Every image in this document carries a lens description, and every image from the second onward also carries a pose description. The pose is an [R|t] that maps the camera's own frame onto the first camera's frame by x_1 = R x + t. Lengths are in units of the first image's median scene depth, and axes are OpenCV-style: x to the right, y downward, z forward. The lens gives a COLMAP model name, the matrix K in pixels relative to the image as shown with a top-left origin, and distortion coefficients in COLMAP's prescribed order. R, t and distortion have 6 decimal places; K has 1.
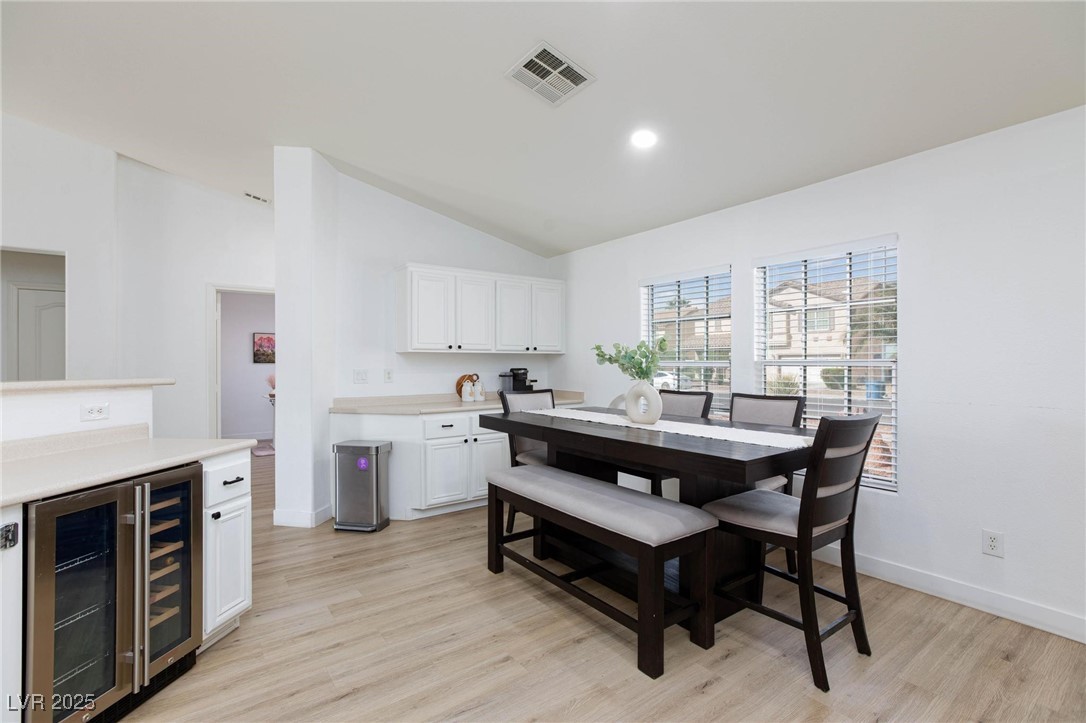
lens RADIAL K [[490.0, 0, 547.0], [0, 490.0, 361.6], [0, 0, 1]] dist [-0.020509, 0.010362]
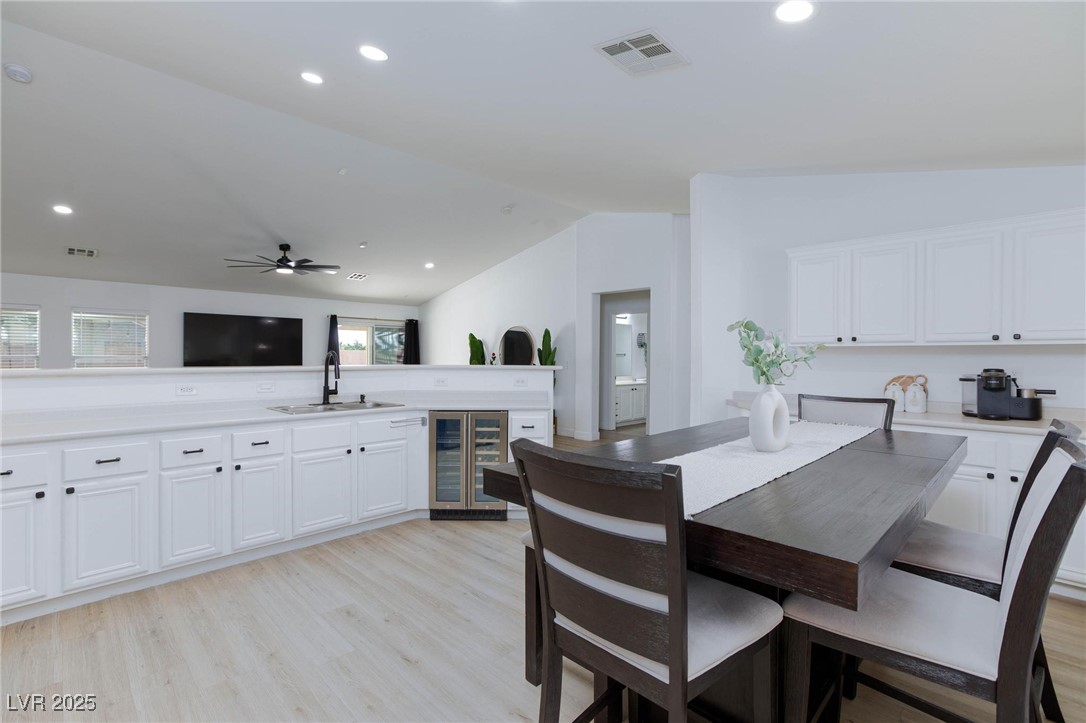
lens RADIAL K [[490.0, 0, 539.8], [0, 490.0, 361.3], [0, 0, 1]] dist [-0.020509, 0.010362]
pose [[0.161873, 0.010681, -0.986754, 0.459823], [-0.003771, 0.999941, 0.010205, -0.000274], [0.986804, 0.002069, 0.161904, 0.334838]]
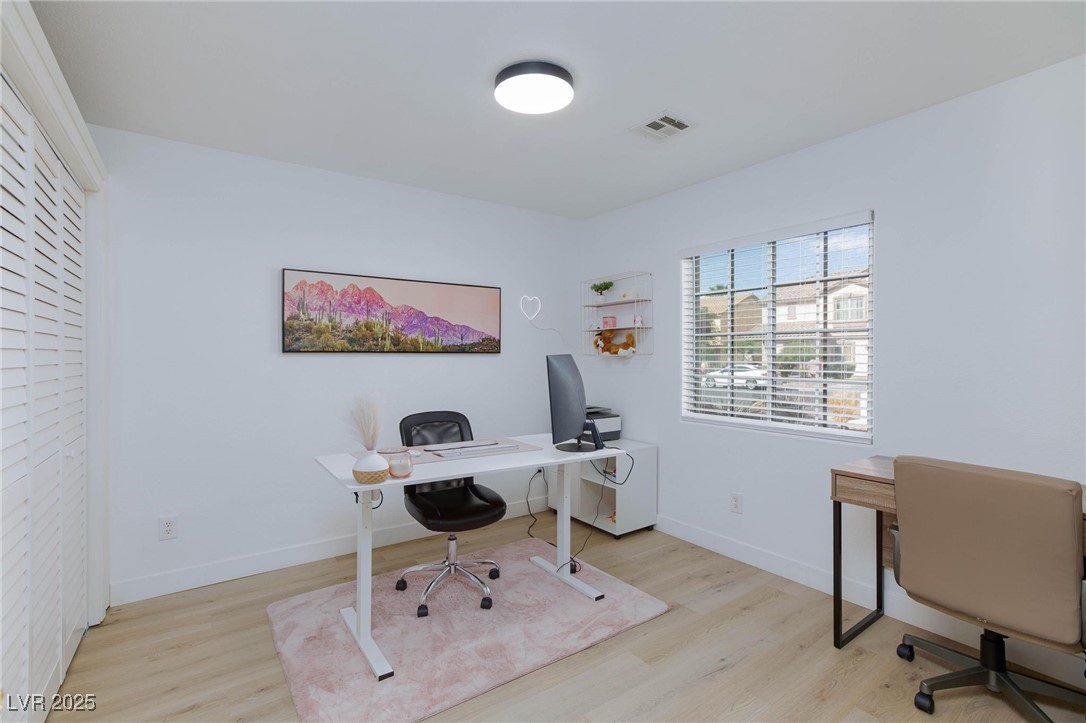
lens RADIAL K [[490.0, 0, 538.2], [0, 490.0, 368.7], [0, 0, 1]] dist [-0.020509, 0.010362]
pose [[0.999771, 0.007418, -0.020094, -0.562061], [-0.007426, 0.999972, -0.000317, 0.017928], [0.020091, 0.000466, 0.999798, 0.893534]]
